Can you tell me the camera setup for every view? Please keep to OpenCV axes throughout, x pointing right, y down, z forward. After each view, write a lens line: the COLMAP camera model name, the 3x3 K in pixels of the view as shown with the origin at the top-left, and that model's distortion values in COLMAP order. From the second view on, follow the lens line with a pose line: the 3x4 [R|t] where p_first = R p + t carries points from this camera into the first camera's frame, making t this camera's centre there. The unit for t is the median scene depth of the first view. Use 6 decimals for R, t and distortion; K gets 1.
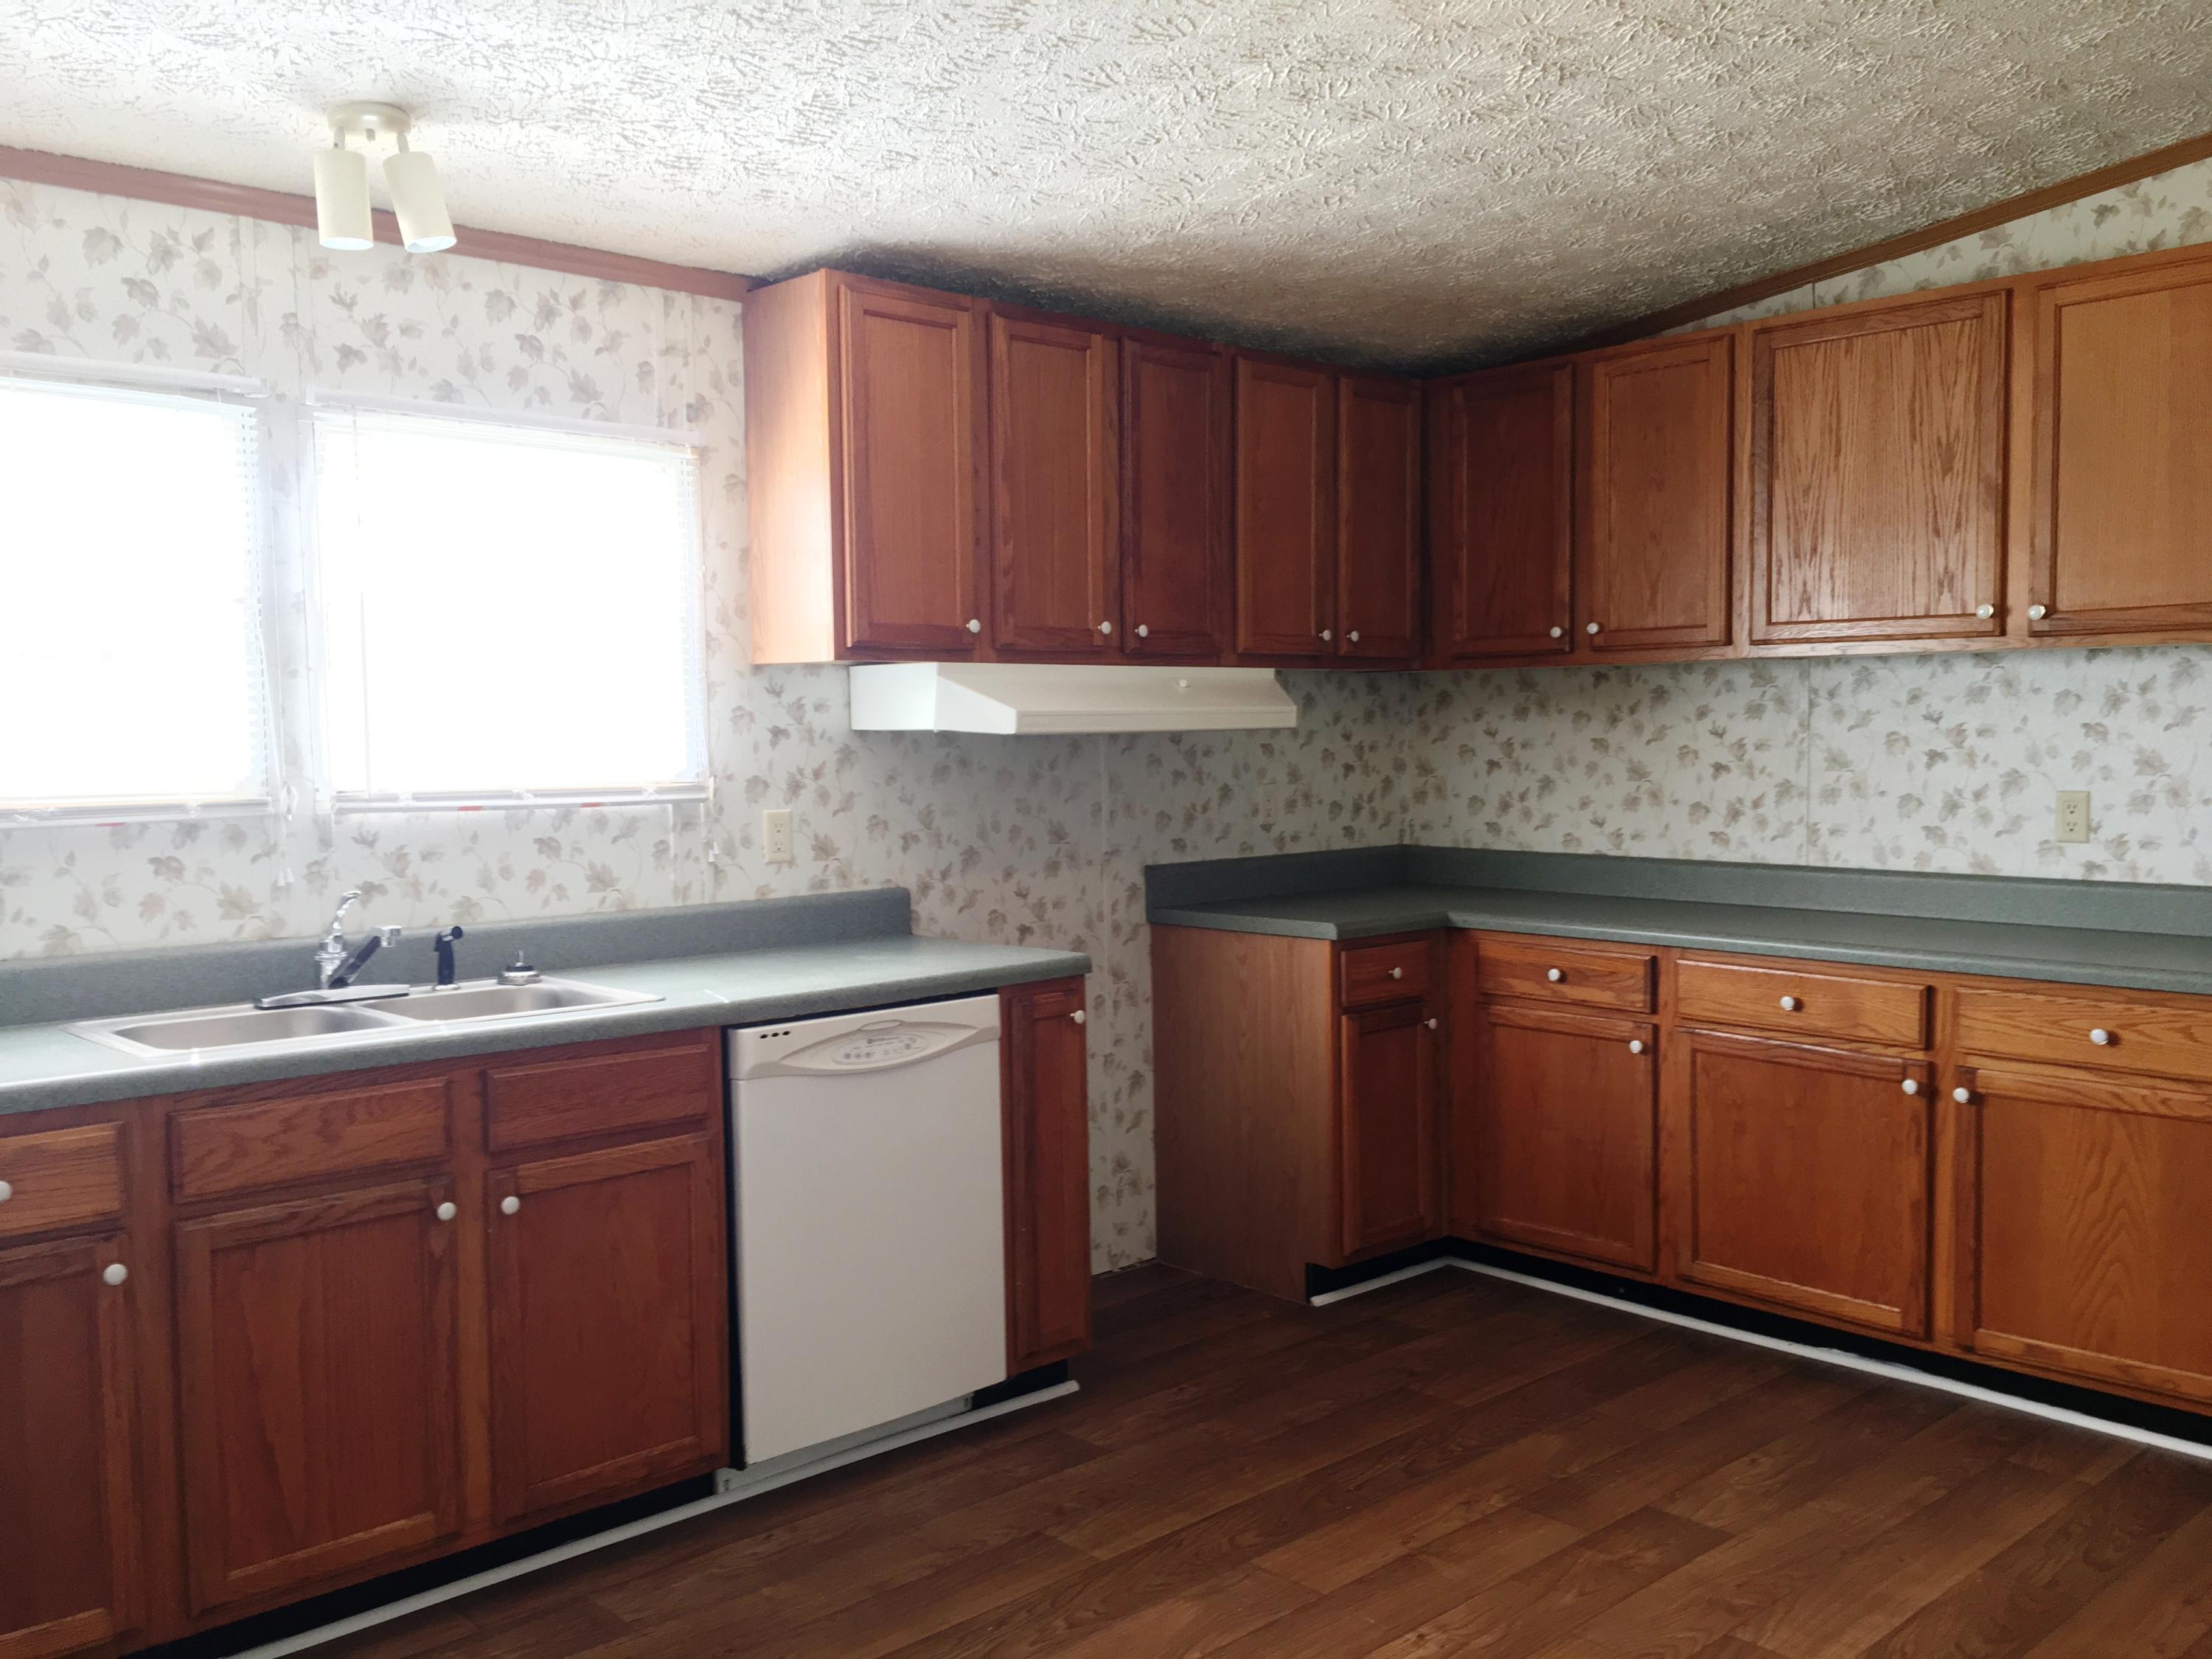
lens RADIAL K [[1899.1, 0, 1093.7], [0, 1899.1, 826.6], [0, 0, 1]] dist [0.094427, -0.143585]
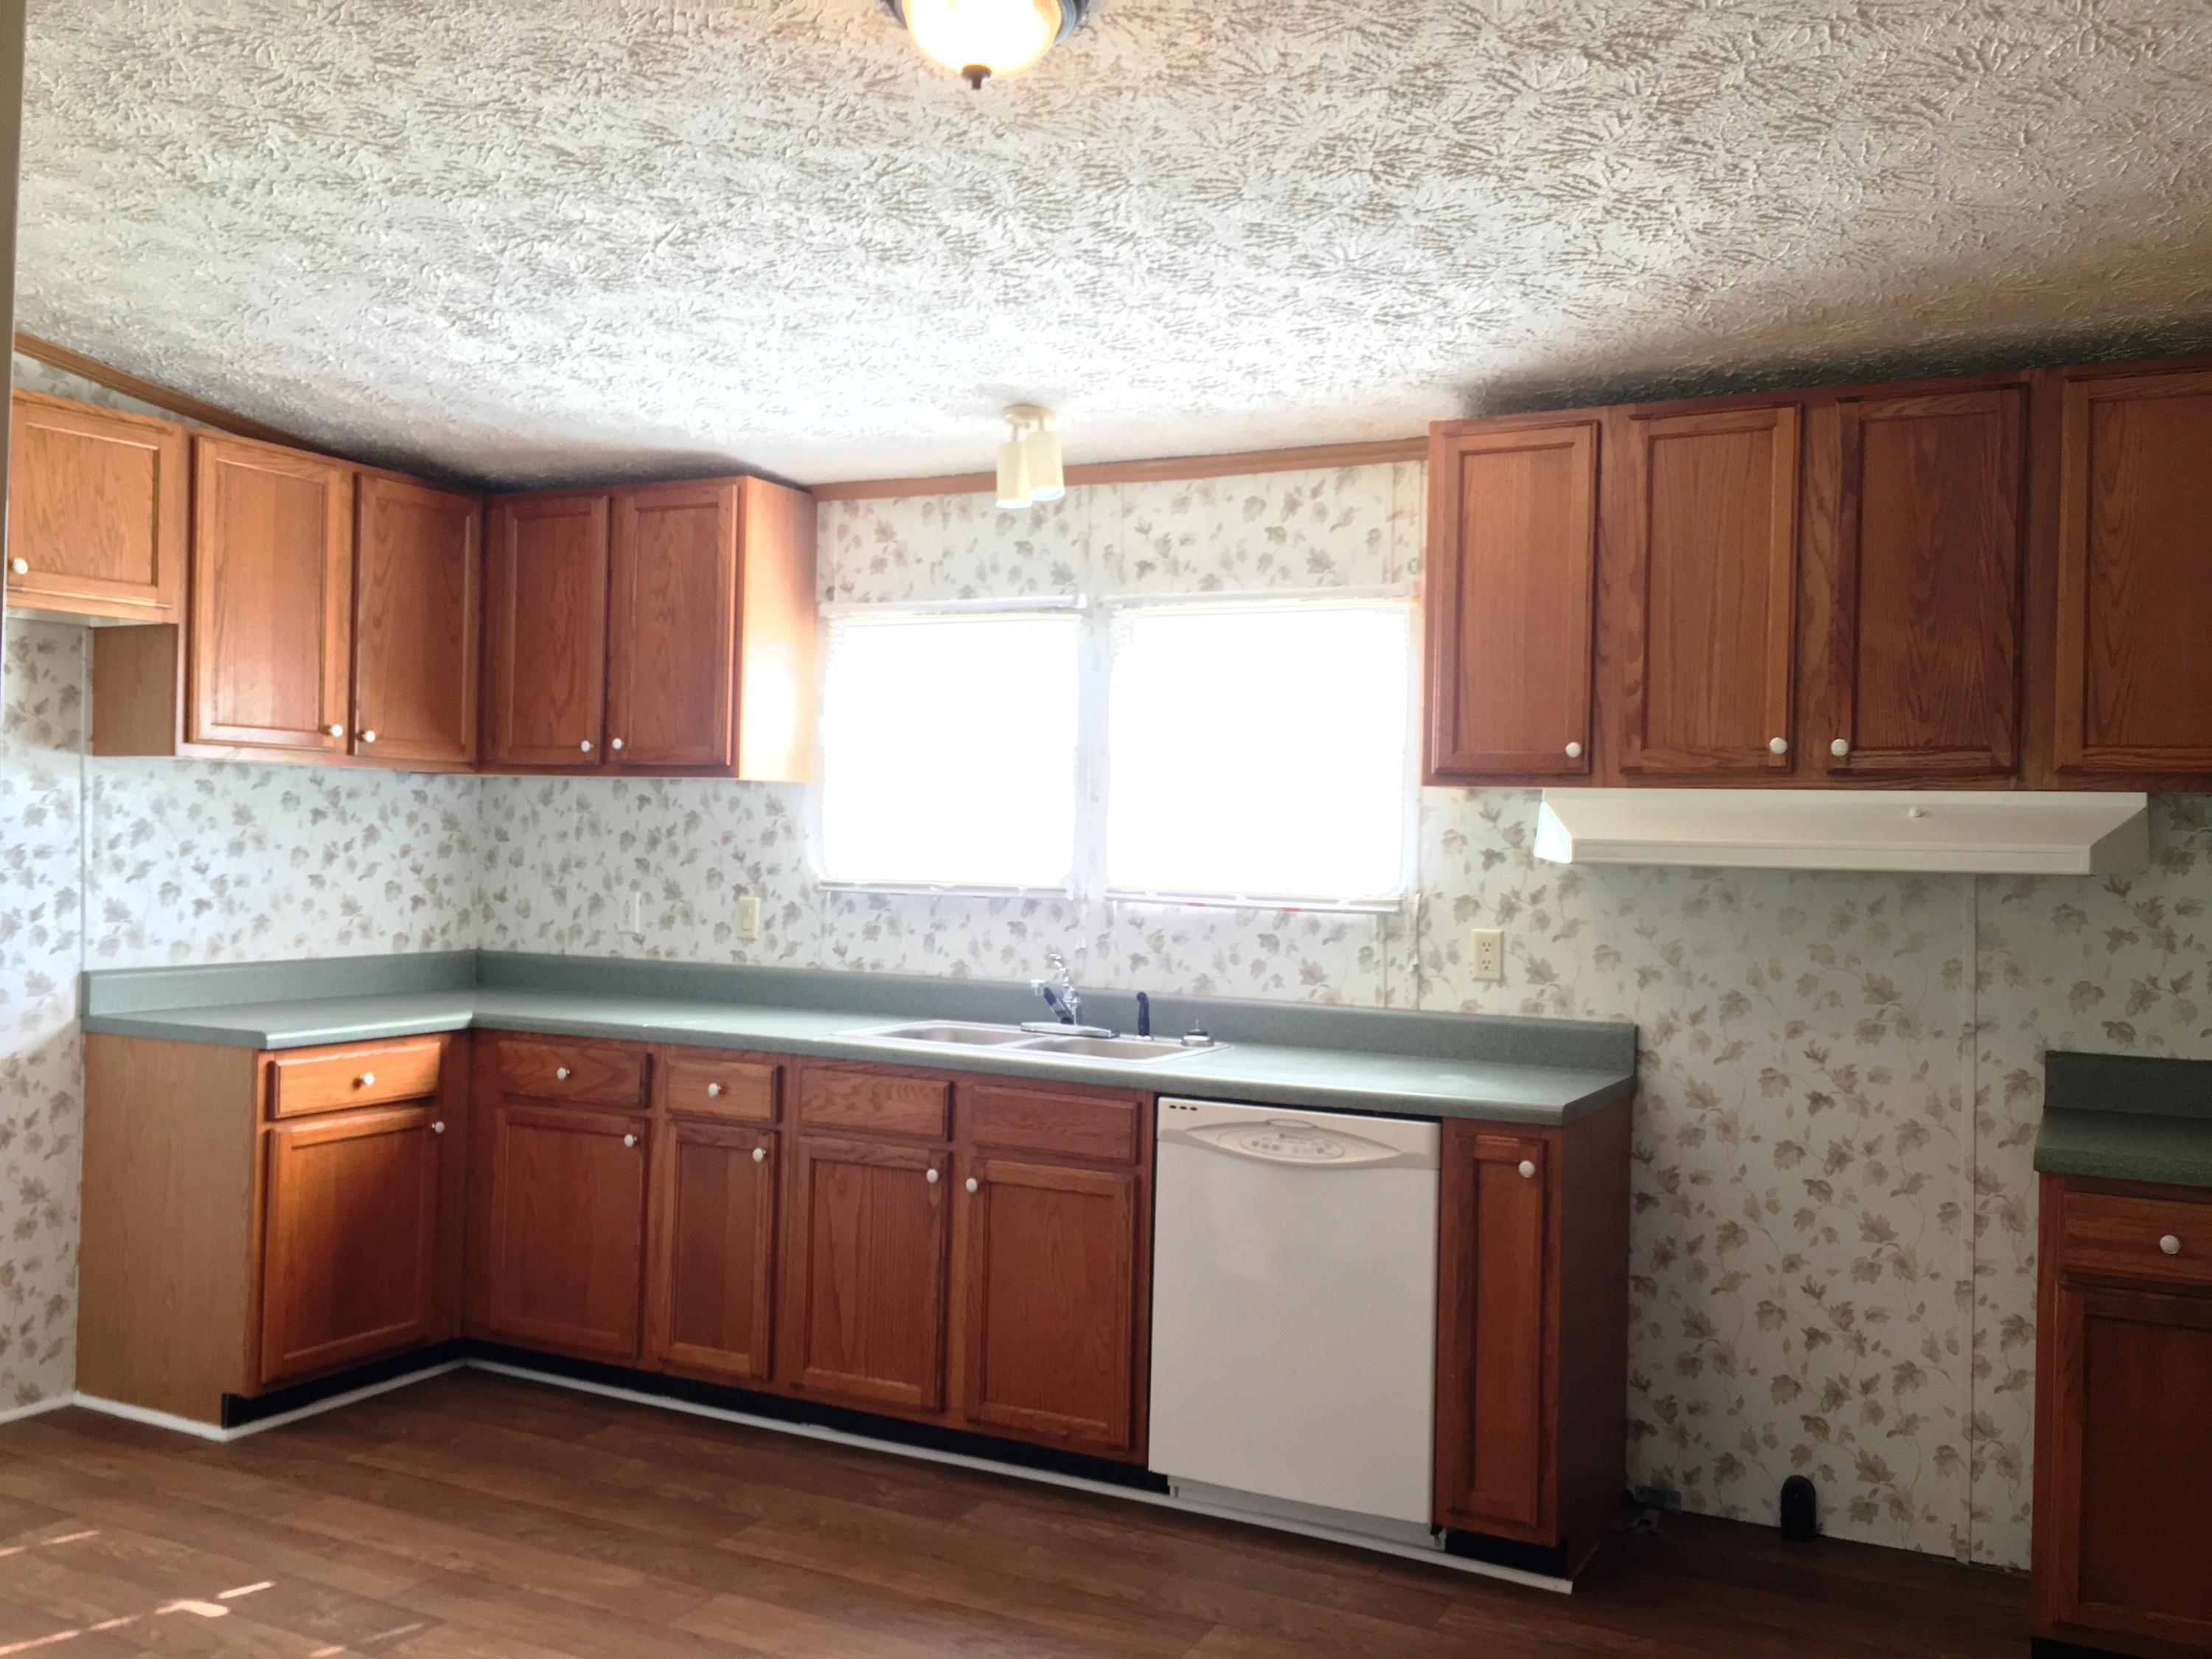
lens RADIAL K [[1910.4, 0, 1134.8], [0, 1910.4, 829.7], [0, 0, 1]] dist [0.072262, -0.077695]
pose [[0.341750, 0.016093, -0.939653, 0.812363], [-0.077431, 0.996936, -0.011087, -0.039740], [0.936595, 0.076547, 0.341949, 0.494887]]
